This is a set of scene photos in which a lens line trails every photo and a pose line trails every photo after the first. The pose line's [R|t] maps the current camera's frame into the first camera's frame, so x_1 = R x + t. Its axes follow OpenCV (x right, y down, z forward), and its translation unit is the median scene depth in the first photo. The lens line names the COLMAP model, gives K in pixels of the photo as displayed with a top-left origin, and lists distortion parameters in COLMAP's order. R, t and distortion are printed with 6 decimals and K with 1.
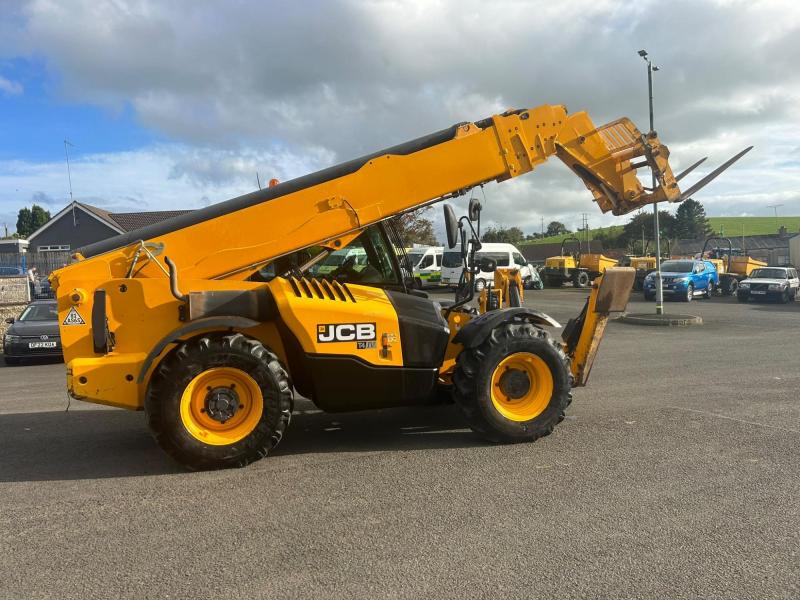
lens RADIAL K [[599.5, 0, 400.1], [0, 599.5, 306.6], [0, 0, 1]] dist [0.061808, -0.068424]
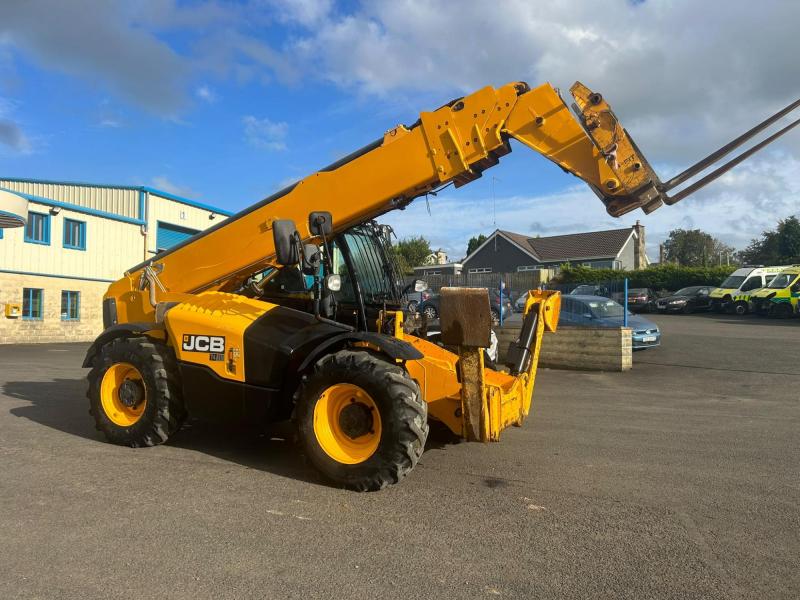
lens RADIAL K [[596.6, 0, 400.1], [0, 596.6, 304.7], [0, 0, 1]] dist [0.055445, -0.059313]
pose [[0.734656, 0.033855, -0.677594, 0.864840], [-0.060079, 0.998077, -0.015271, -0.030390], [0.675774, 0.051929, 0.735277, 0.423763]]
